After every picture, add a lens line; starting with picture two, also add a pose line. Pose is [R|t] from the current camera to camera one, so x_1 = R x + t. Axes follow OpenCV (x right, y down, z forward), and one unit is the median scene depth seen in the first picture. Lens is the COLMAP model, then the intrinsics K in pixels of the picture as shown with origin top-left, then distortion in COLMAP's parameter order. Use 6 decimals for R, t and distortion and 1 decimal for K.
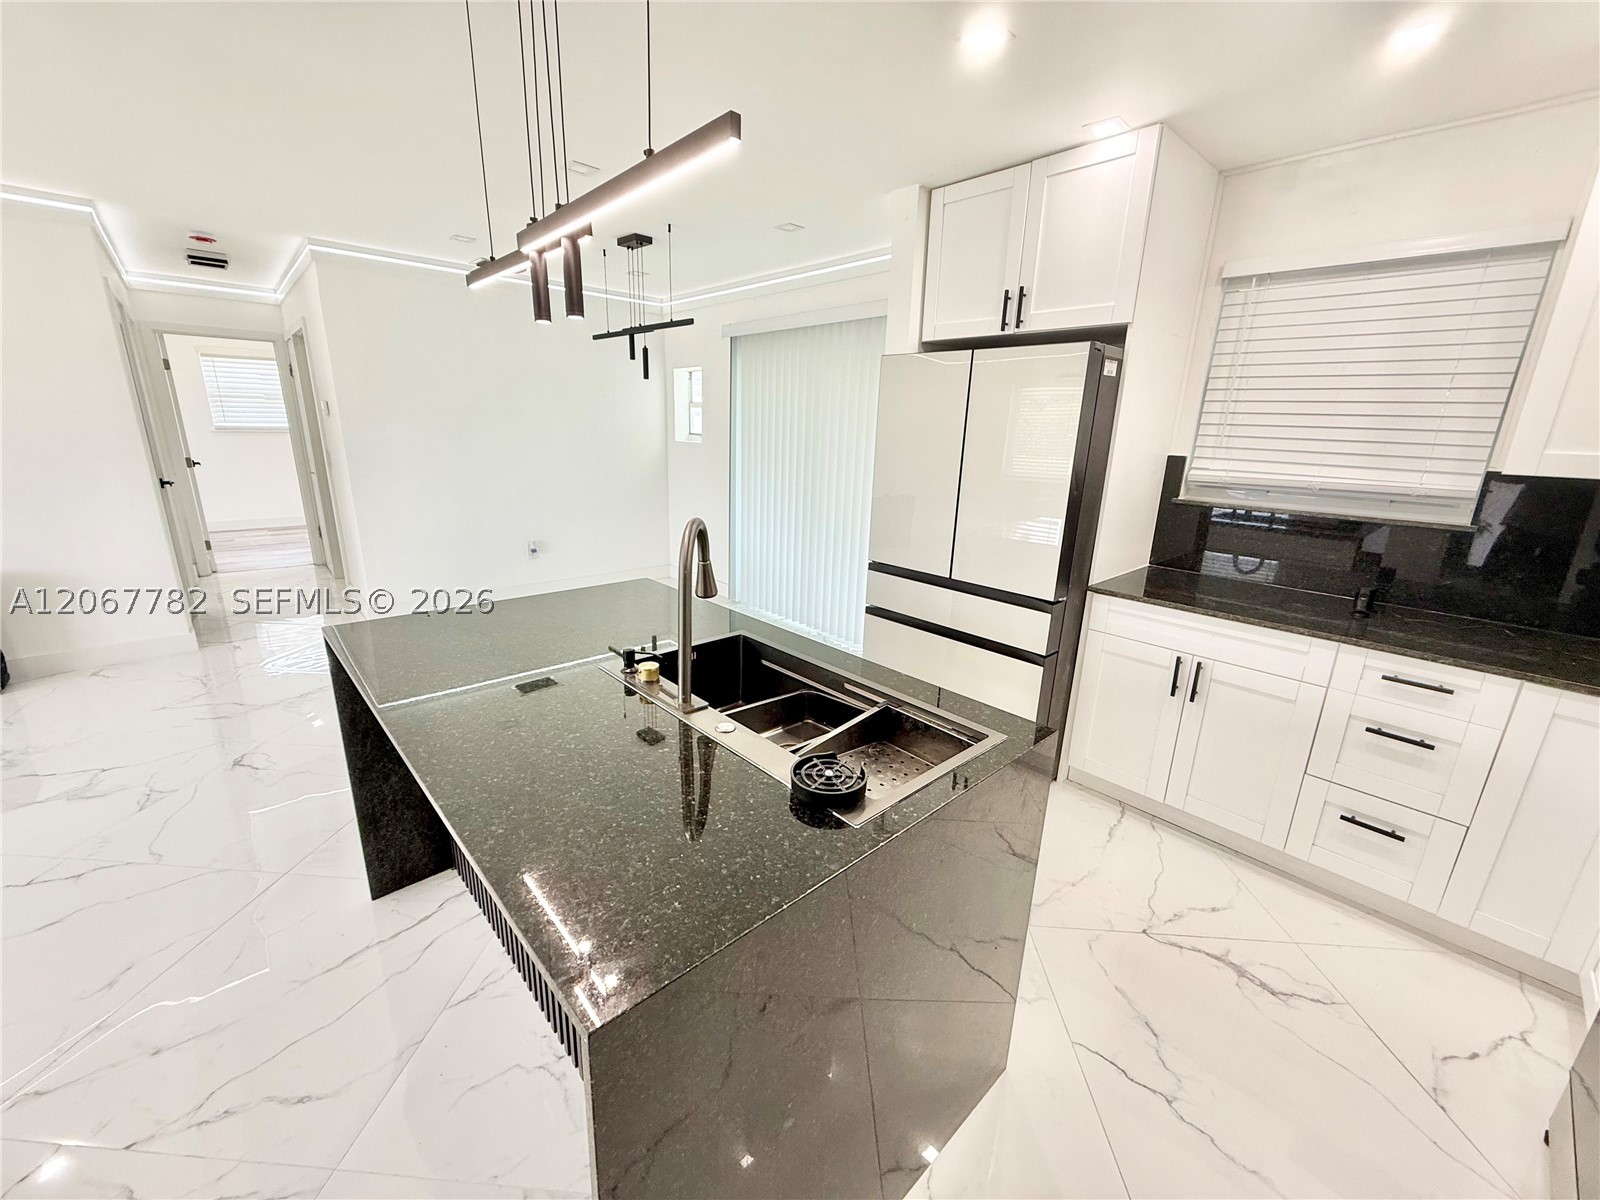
lens RADIAL K [[635.5, 0, 798.4], [0, 635.5, 594.2], [0, 0, 1]] dist [0.001328, -0.000227]
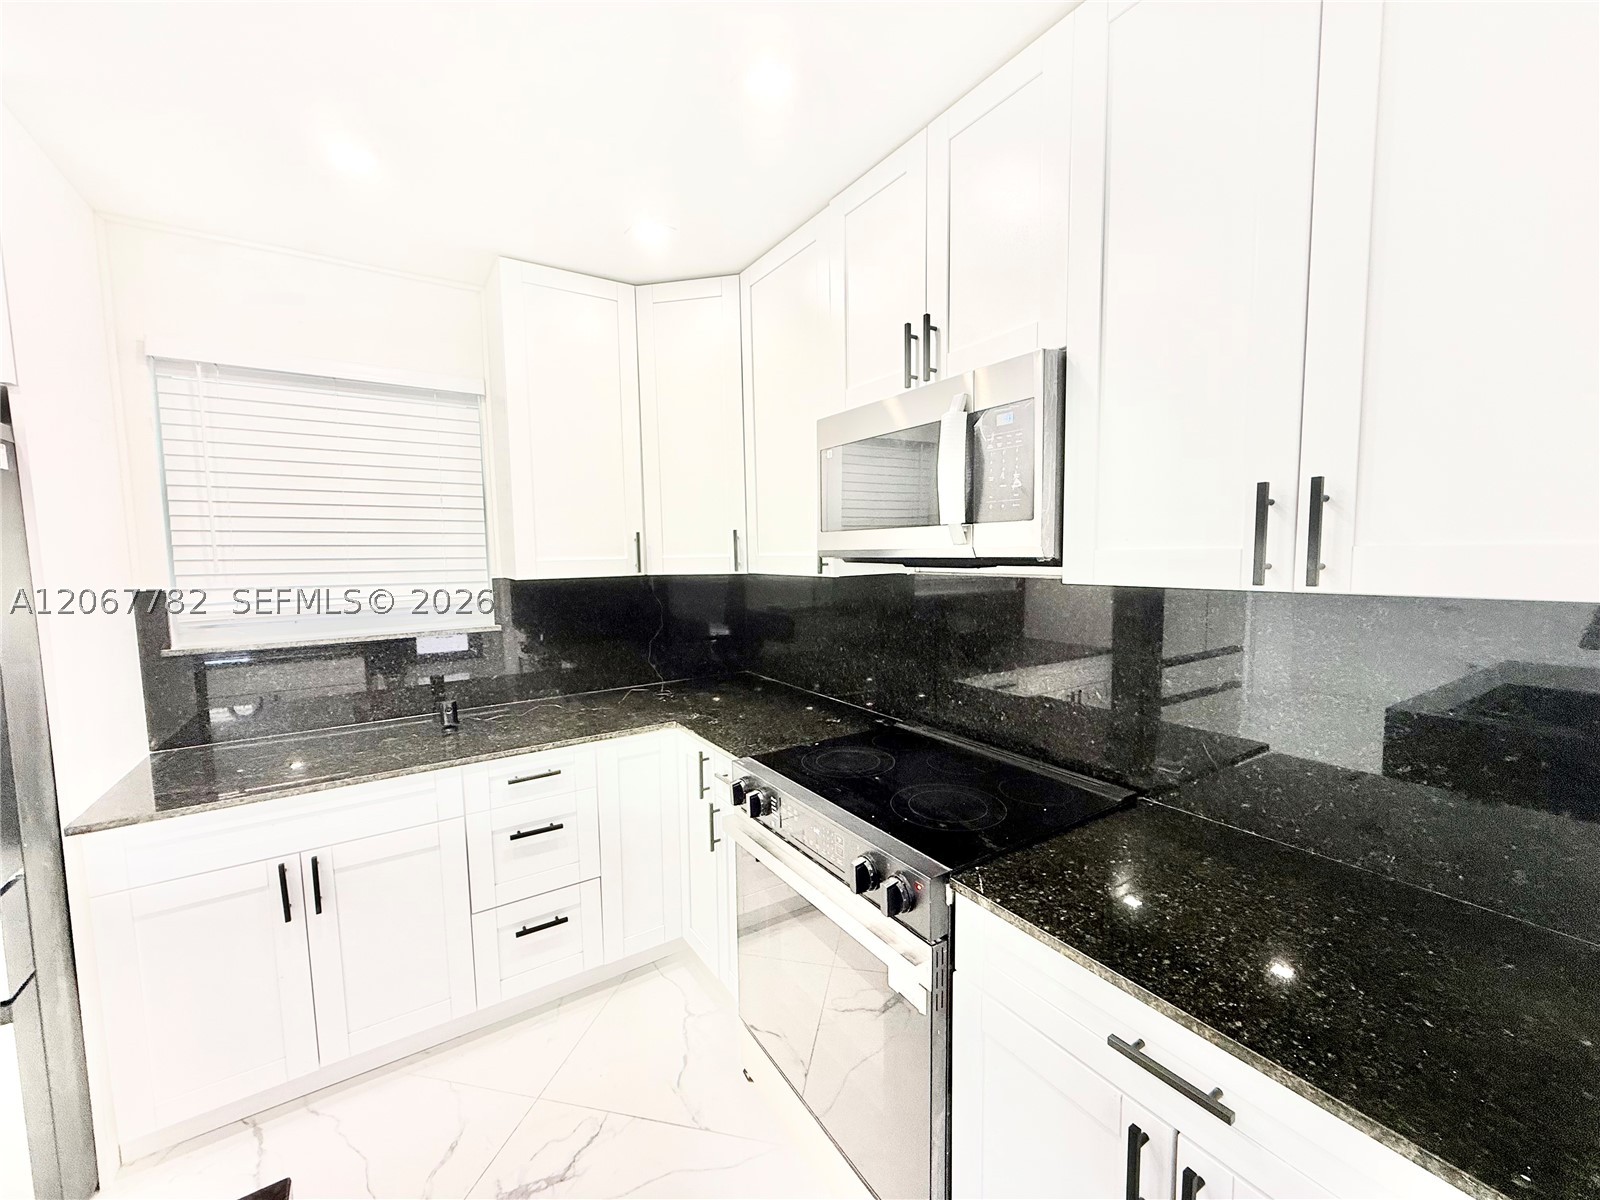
lens RADIAL K [[635.5, 0, 797.8], [0, 635.5, 599.8], [0, 0, 1]] dist [0.001328, -0.000227]
pose [[0.154459, -0.111296, 0.981710, 0.028330], [0.274668, 0.959303, 0.065540, -0.077469], [-0.949052, 0.259521, 0.178743, 0.271430]]
